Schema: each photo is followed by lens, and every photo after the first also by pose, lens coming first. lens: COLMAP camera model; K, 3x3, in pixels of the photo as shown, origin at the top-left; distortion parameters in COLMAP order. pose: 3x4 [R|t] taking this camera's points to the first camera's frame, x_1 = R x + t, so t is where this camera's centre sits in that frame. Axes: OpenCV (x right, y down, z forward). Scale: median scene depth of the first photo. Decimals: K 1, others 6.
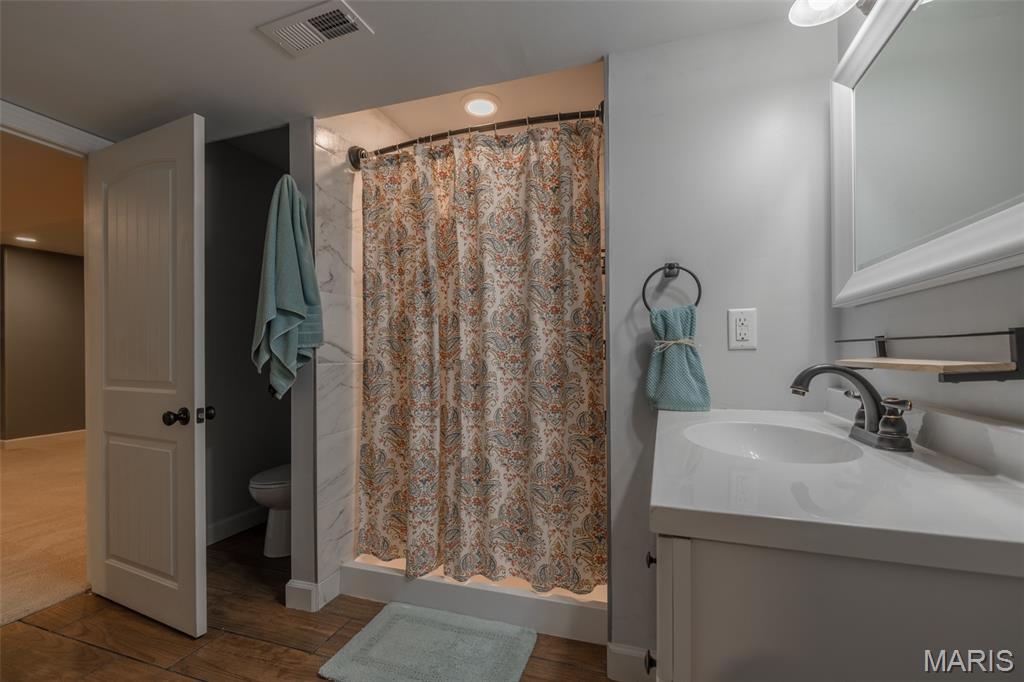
lens RADIAL K [[428.5, 0, 514.8], [0, 428.5, 348.5], [0, 0, 1]] dist [0.001345, -0.000046]
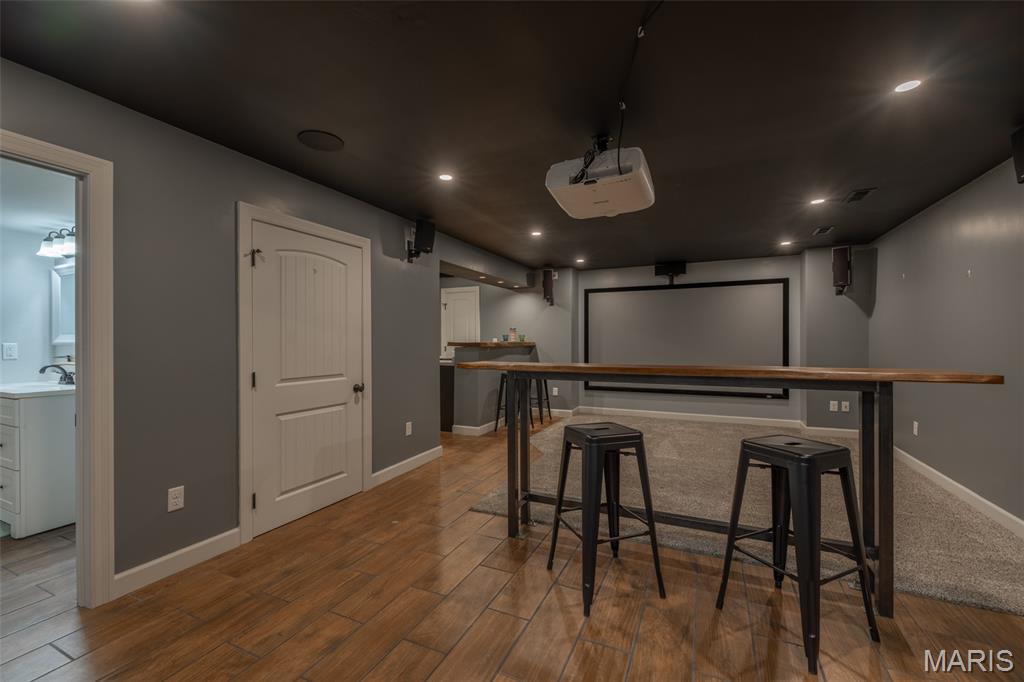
lens RADIAL K [[428.5, 0, 510.8], [0, 428.5, 342.2], [0, 0, 1]] dist [0.001345, -0.000046]
pose [[0.106537, -0.001986, 0.994307, -2.260755], [-0.001888, 0.999996, 0.002200, -0.152247], [-0.994307, -0.002112, 0.106533, -2.985905]]
